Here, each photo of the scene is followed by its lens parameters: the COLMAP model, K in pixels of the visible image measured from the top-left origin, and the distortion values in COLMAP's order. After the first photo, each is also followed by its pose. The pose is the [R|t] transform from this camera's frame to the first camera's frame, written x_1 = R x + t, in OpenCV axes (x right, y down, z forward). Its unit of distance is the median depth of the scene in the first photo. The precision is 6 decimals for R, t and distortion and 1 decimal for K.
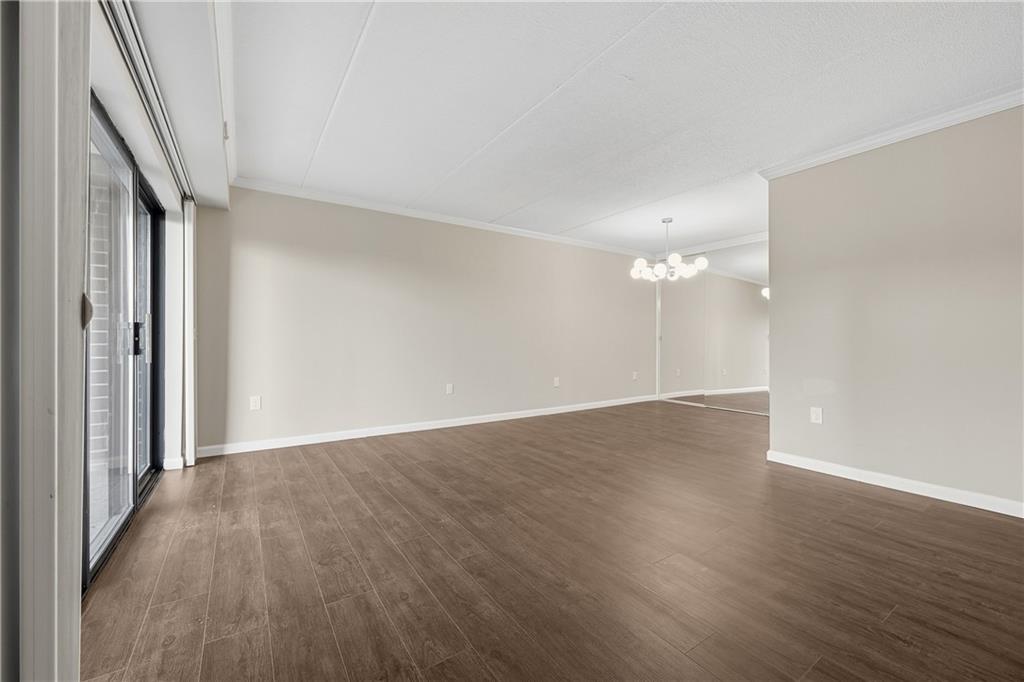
lens RADIAL K [[405.2, 0, 512.3], [0, 405.2, 340.8], [0, 0, 1]] dist [0.003029, 0.000540]
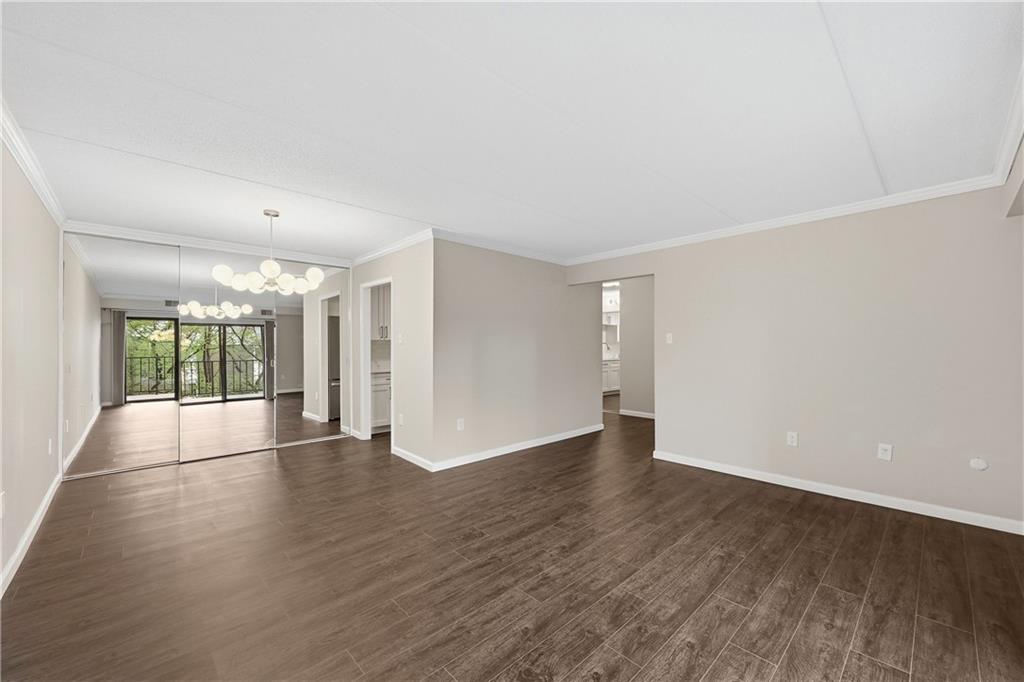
lens RADIAL K [[405.2, 0, 513.5], [0, 405.2, 344.7], [0, 0, 1]] dist [0.003029, 0.000540]
pose [[-0.166743, -0.002935, 0.985996, -0.972401], [-0.000977, 0.999996, 0.002811, -0.141469], [-0.986000, -0.000495, -0.166745, 1.605250]]
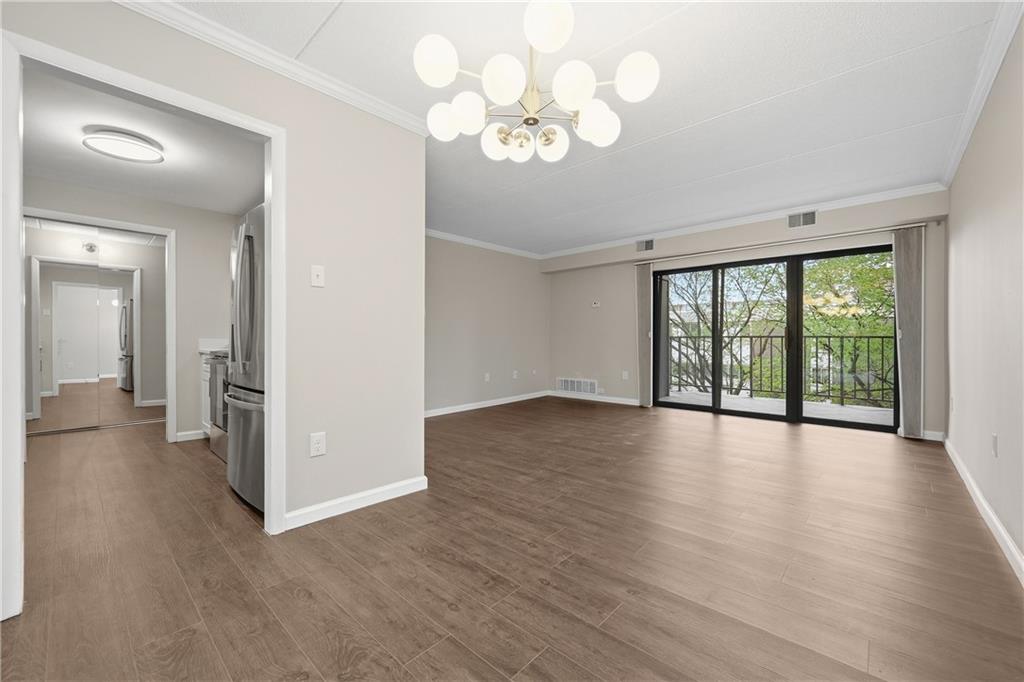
lens RADIAL K [[405.2, 0, 512.5], [0, 405.2, 341.6], [0, 0, 1]] dist [0.003029, 0.000540]
pose [[-0.968392, -0.002999, -0.249415, 1.097597], [-0.002779, 0.999995, -0.001232, 0.005540], [0.249418, -0.000500, -0.968396, 3.019678]]
